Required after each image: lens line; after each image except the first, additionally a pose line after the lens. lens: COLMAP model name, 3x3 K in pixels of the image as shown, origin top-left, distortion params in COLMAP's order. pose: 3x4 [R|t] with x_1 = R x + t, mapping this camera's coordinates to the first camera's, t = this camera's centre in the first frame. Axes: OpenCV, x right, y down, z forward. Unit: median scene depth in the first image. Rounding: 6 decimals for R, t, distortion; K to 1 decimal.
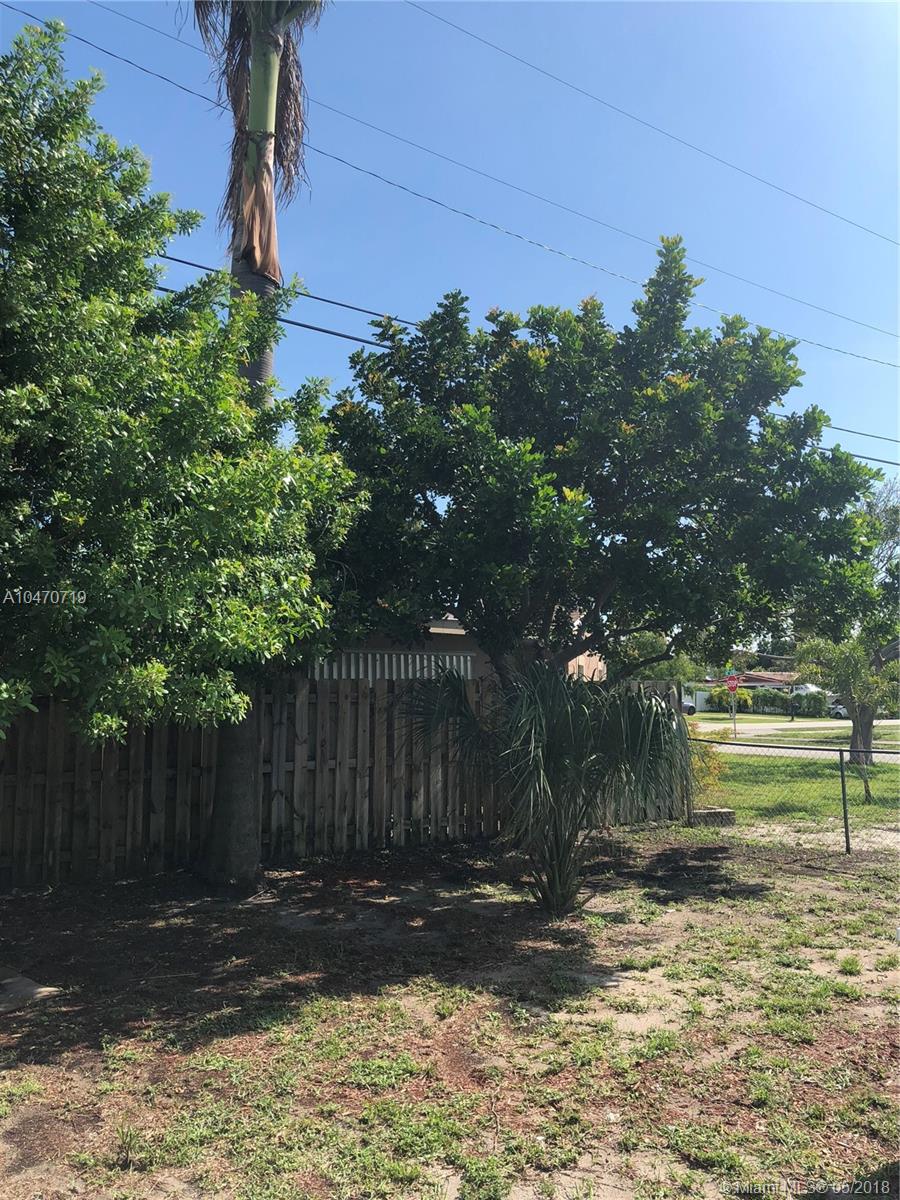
lens RADIAL K [[967.6, 0, 450.0], [0, 967.6, 600.0], [0, 0, 1]] dist [0.006848, -0.003774]
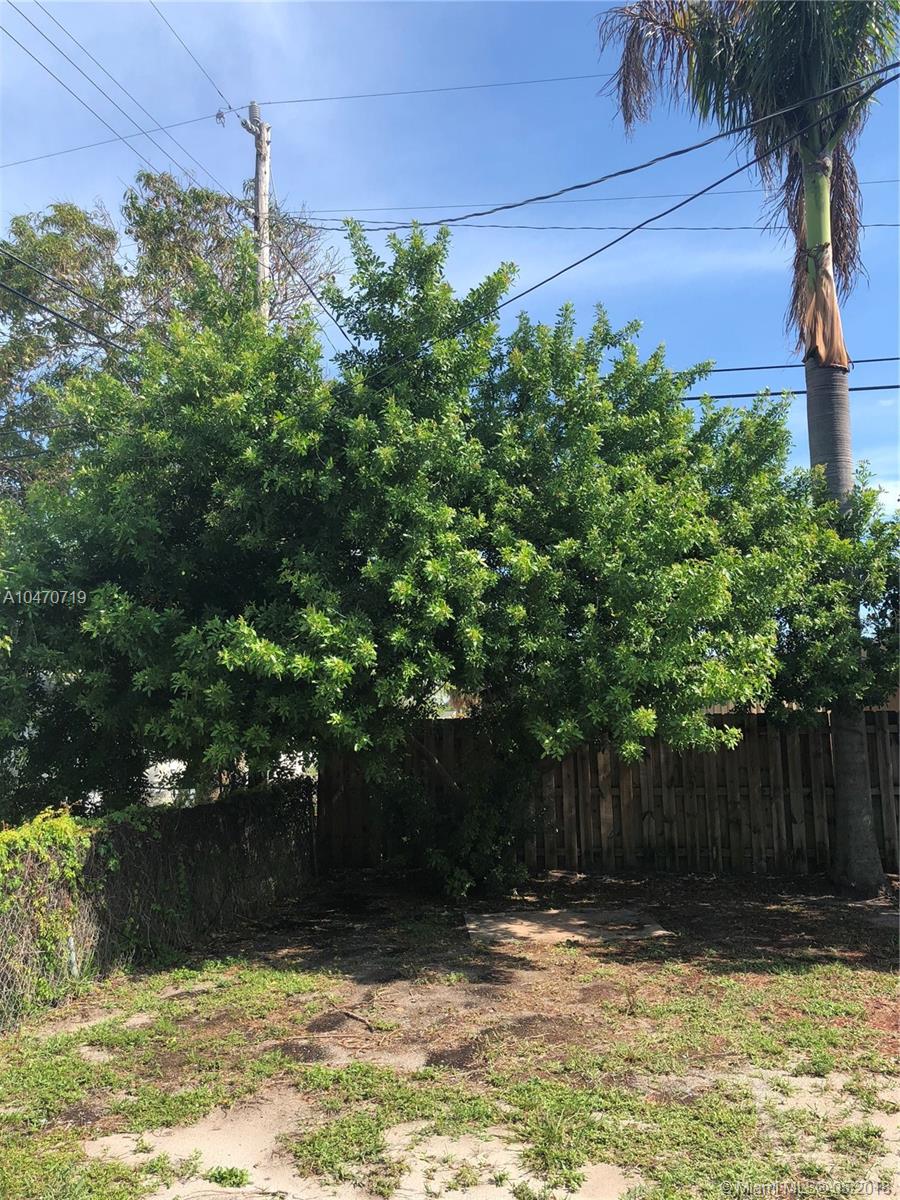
lens RADIAL K [[988.5, 0, 450.0], [0, 988.5, 600.0], [0, 0, 1]] dist [-0.027898, -0.001095]
pose [[0.687651, -0.103925, -0.718566, 0.324369], [0.084782, 0.994426, -0.062687, -0.018325], [0.721075, -0.017815, 0.692628, -0.164934]]
